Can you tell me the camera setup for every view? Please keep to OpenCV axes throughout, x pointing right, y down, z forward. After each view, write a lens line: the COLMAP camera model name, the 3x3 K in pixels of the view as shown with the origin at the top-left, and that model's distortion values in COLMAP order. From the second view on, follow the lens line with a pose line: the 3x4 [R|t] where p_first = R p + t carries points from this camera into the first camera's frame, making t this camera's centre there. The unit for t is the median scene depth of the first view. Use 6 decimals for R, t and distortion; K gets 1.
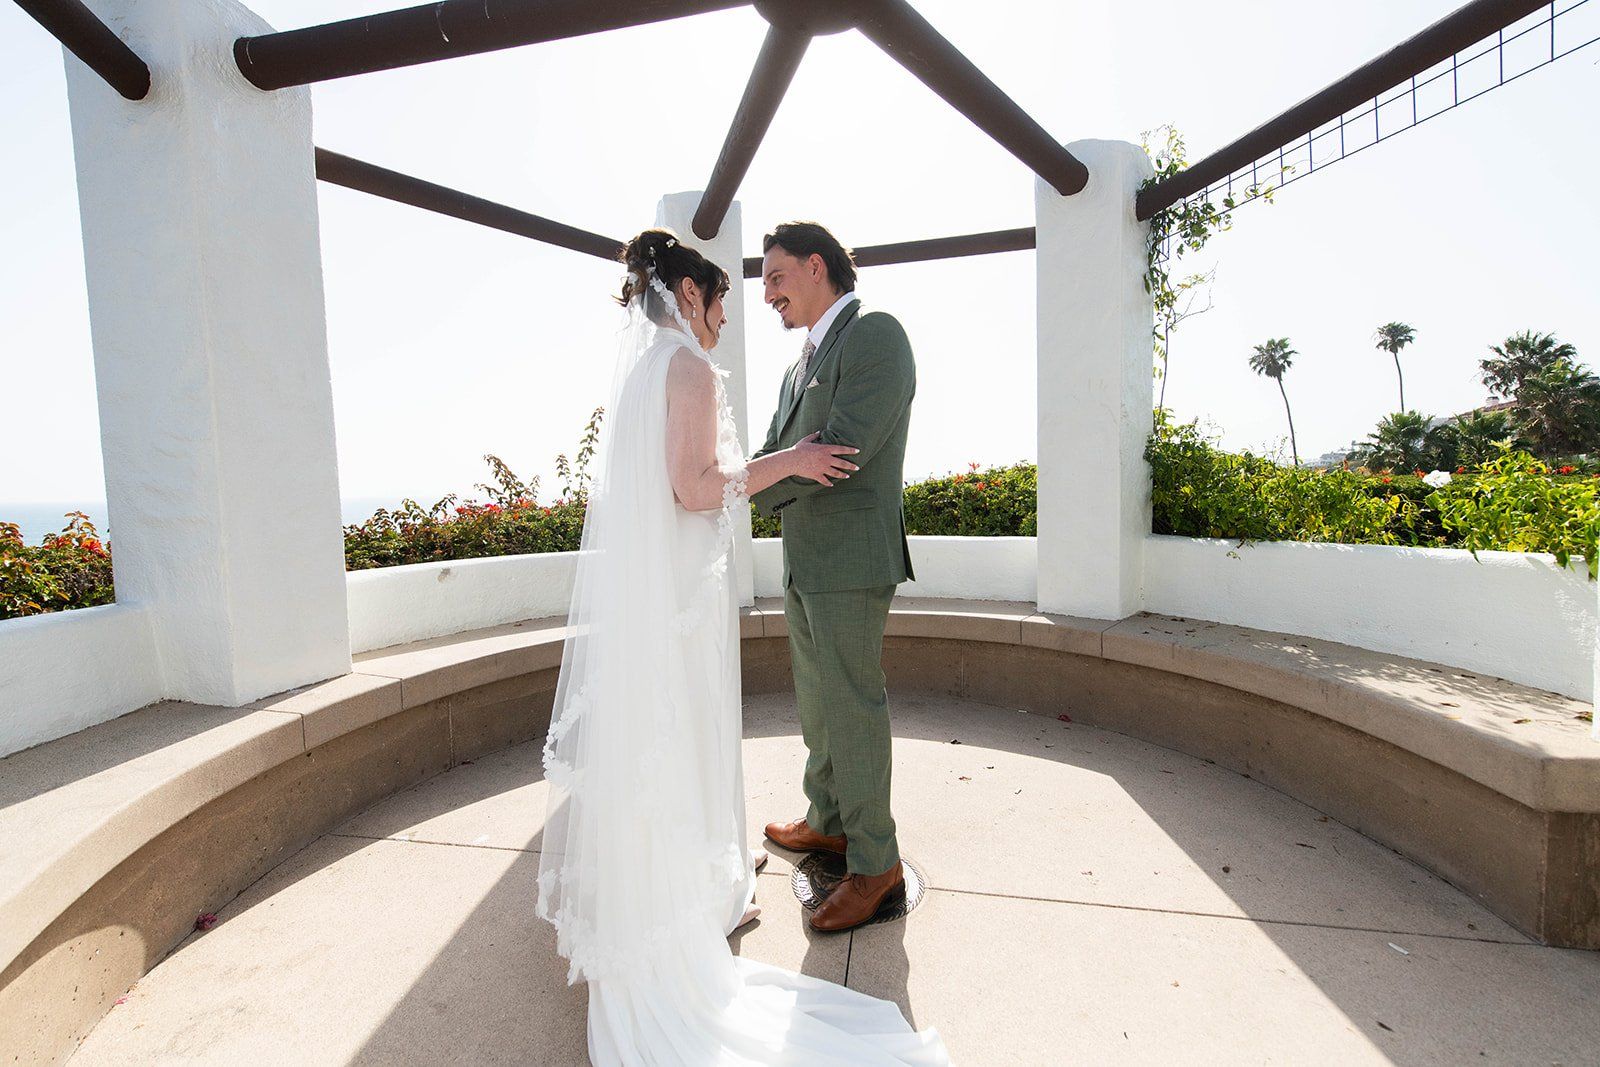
lens RADIAL K [[669.2, 0, 732.9], [0, 669.2, 536.7], [0, 0, 1]] dist [0.024008, -0.004459]
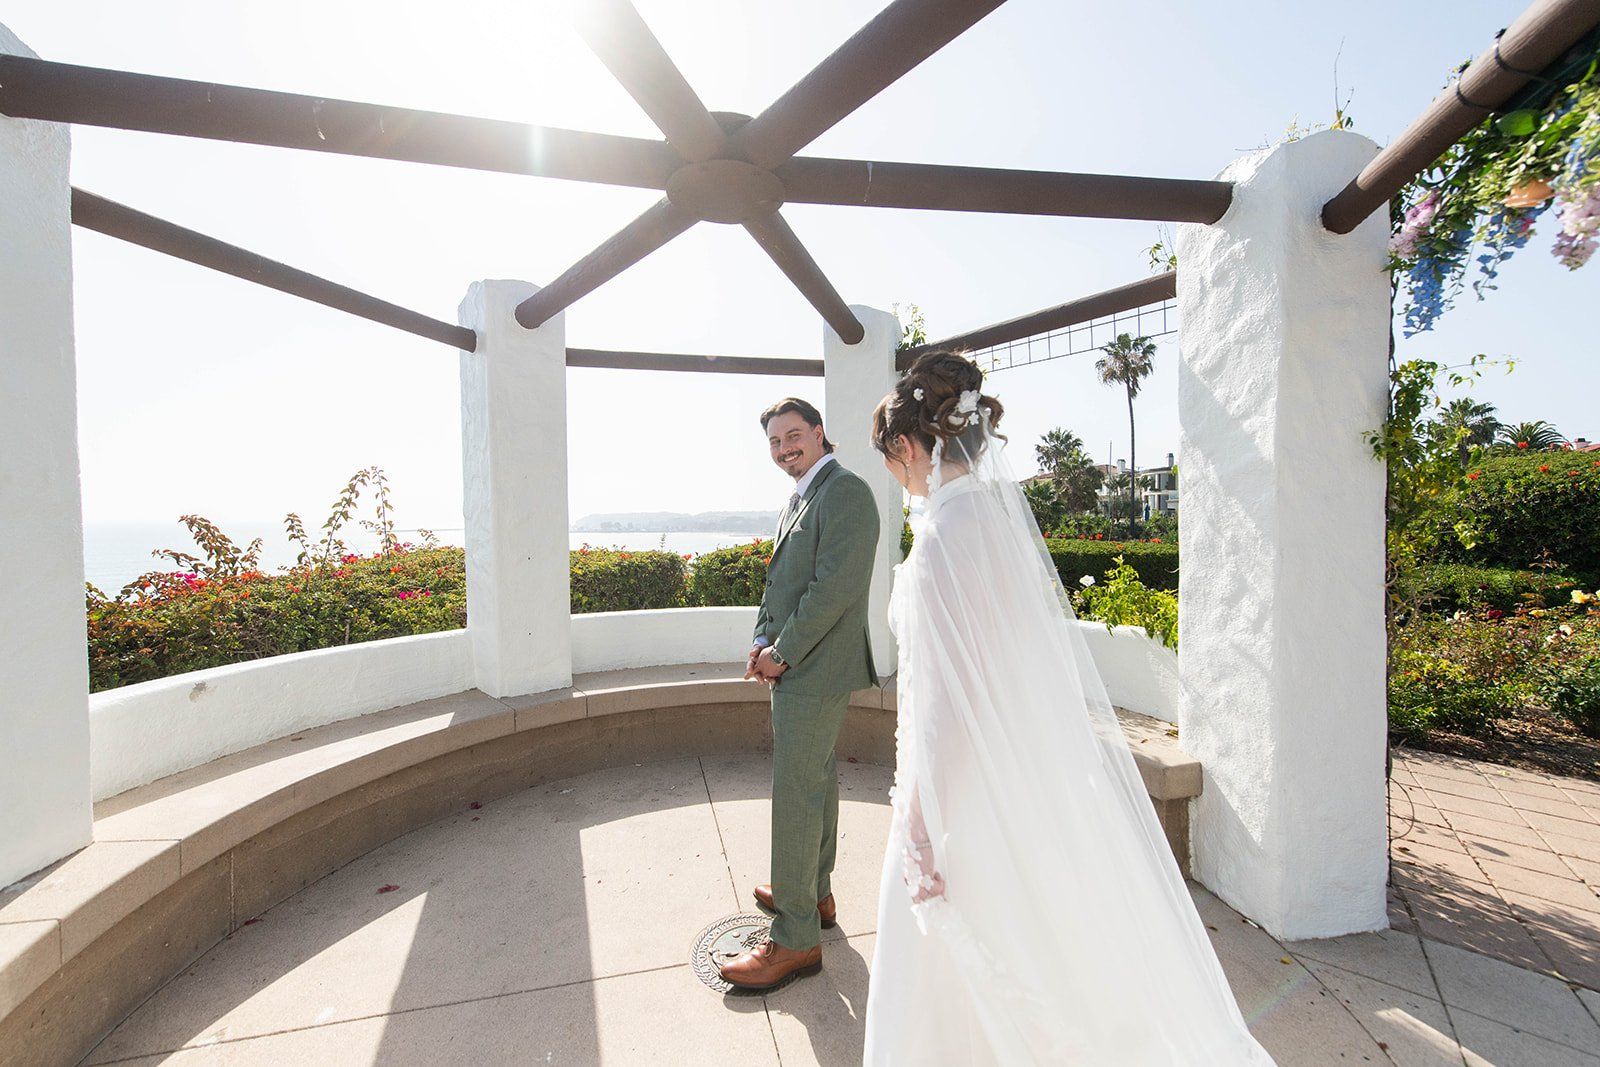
lens RADIAL K [[669.2, 0, 732.9], [0, 669.2, 536.7], [0, 0, 1]] dist [0.024008, -0.004459]
pose [[0.911171, -0.008873, 0.411933, -0.121246], [0.026414, 0.998969, -0.036910, -0.057366], [-0.411181, 0.044512, 0.910466, -0.019441]]
